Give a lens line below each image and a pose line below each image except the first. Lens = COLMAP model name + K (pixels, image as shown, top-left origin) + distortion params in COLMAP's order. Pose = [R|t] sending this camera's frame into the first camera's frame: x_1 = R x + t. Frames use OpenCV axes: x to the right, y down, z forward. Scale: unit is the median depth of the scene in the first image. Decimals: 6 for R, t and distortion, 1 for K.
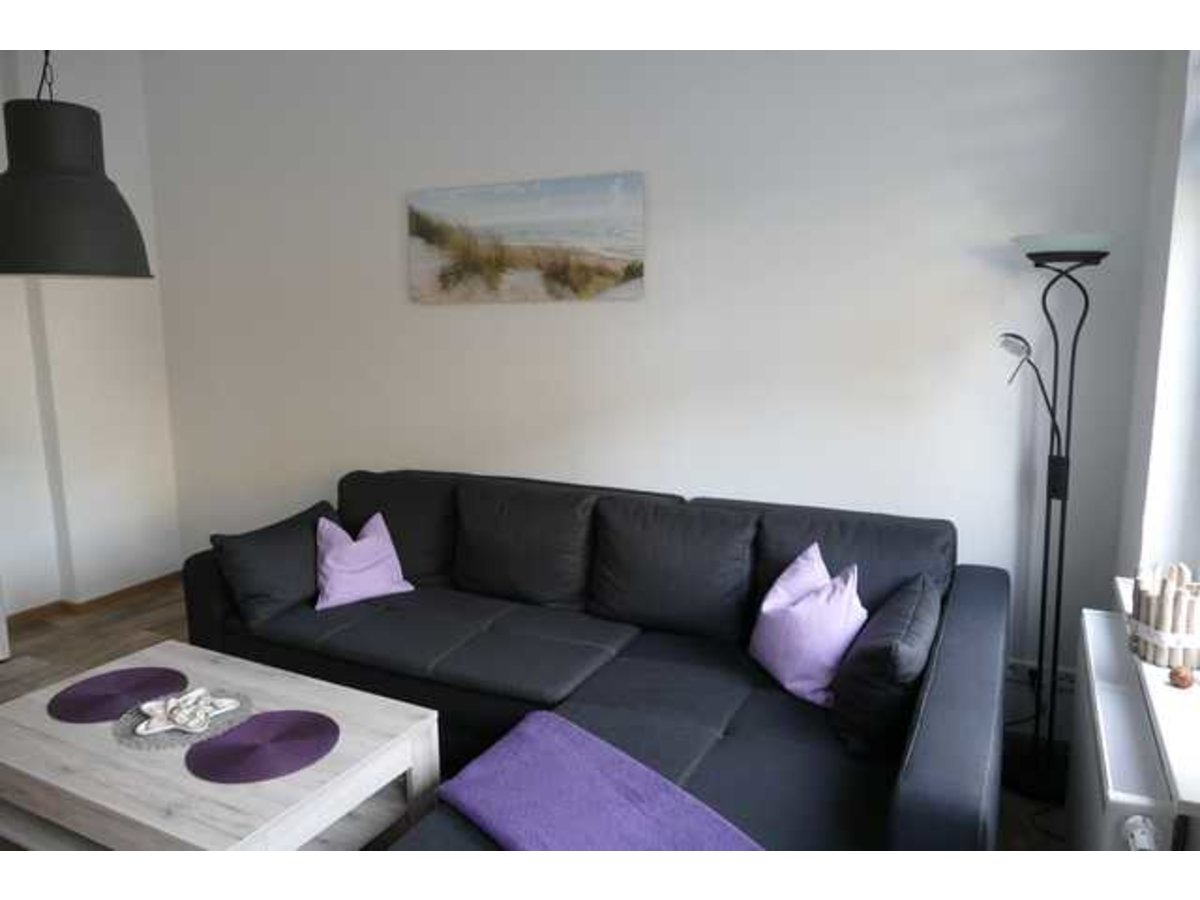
lens RADIAL K [[858.1, 0, 600.0], [0, 858.1, 450.0], [0, 0, 1]] dist [-0.009830, 0.004785]
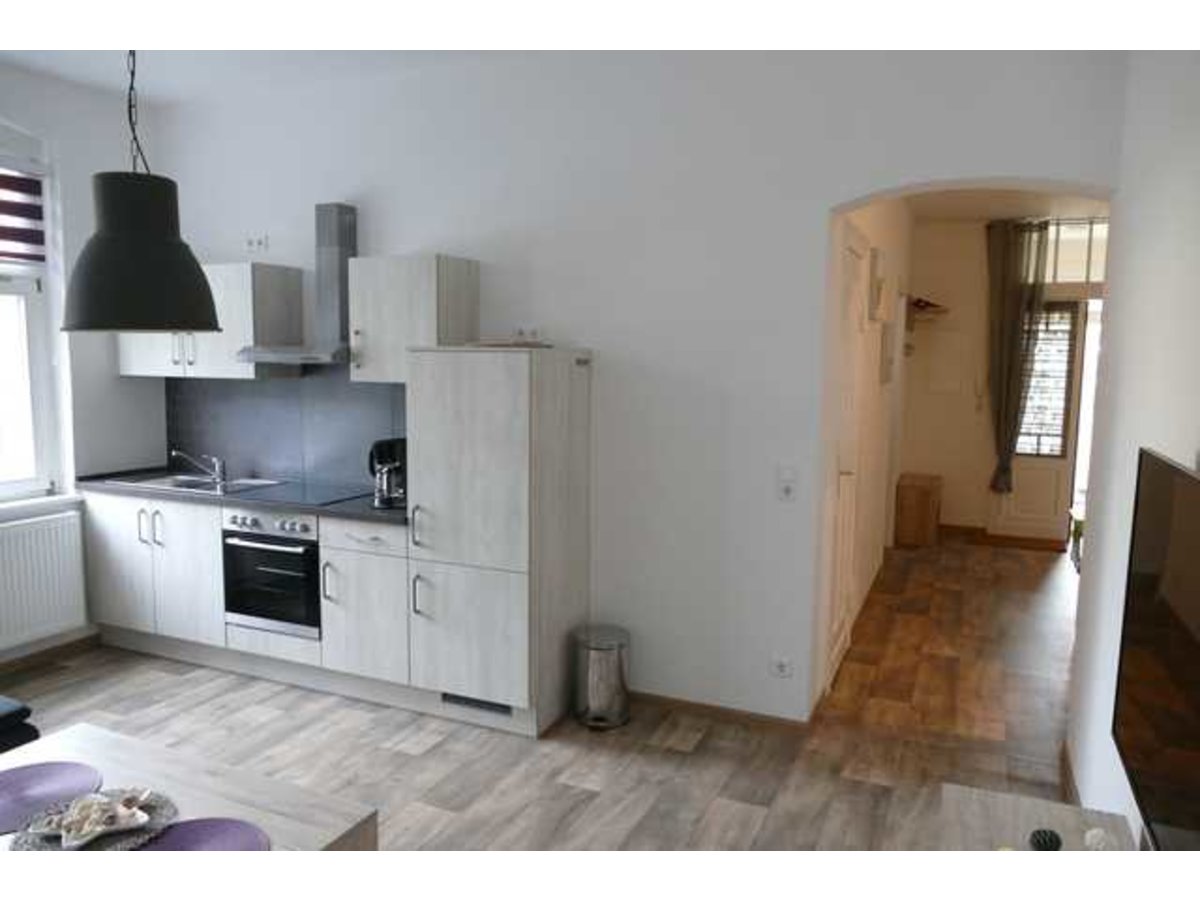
lens RADIAL K [[858.1, 0, 600.0], [0, 858.1, 450.0], [0, 0, 1]] dist [-0.009830, 0.004785]
pose [[-0.999082, 0.003259, -0.042726, -0.970103], [-0.008530, 0.962020, 0.272845, -0.308401], [0.041992, 0.272959, -0.961109, 1.769505]]
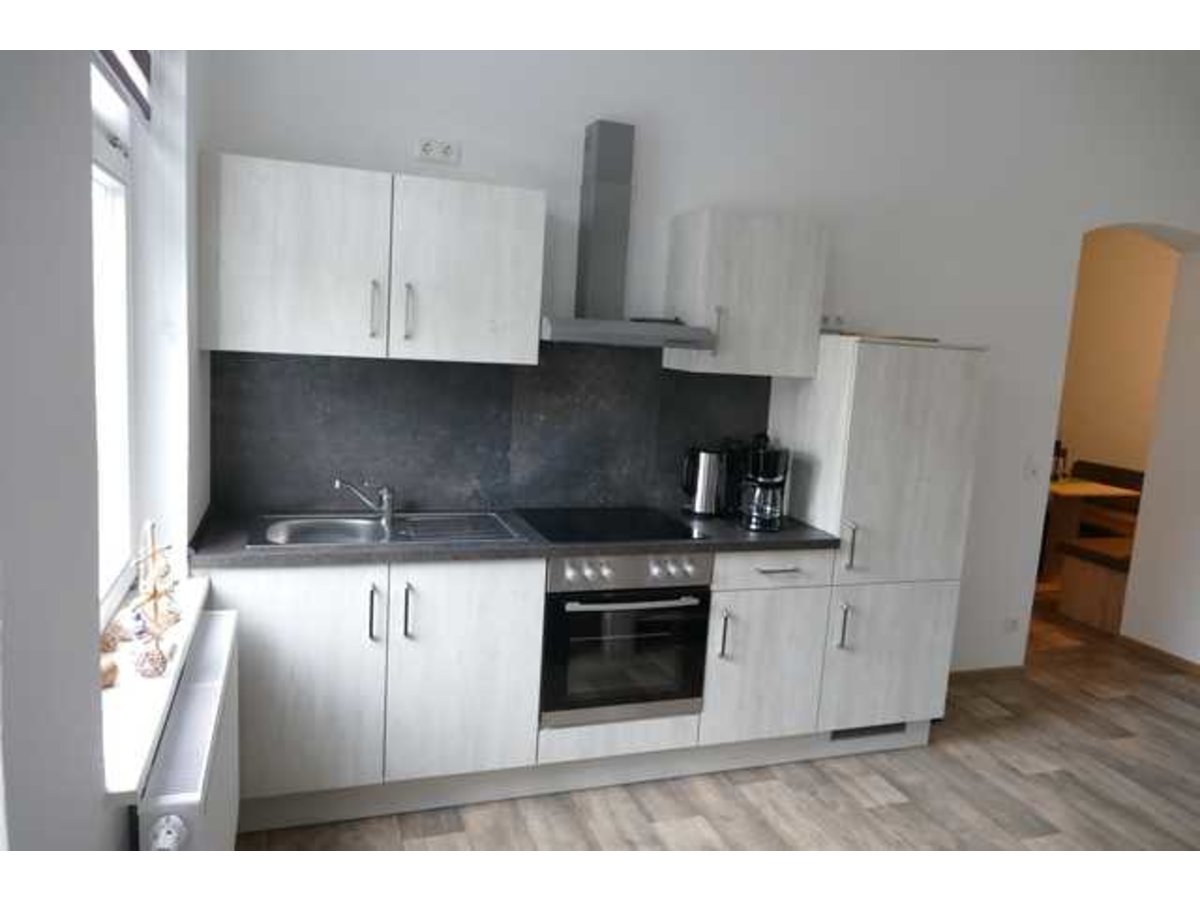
lens RADIAL K [[858.1, 0, 600.0], [0, 858.1, 450.0], [0, 0, 1]] dist [-0.009830, 0.004785]
pose [[-0.692690, 0.065236, -0.718279, 0.468118], [-0.173701, 0.951497, 0.253931, -0.167608], [0.700006, 0.300661, -0.647761, 0.872531]]
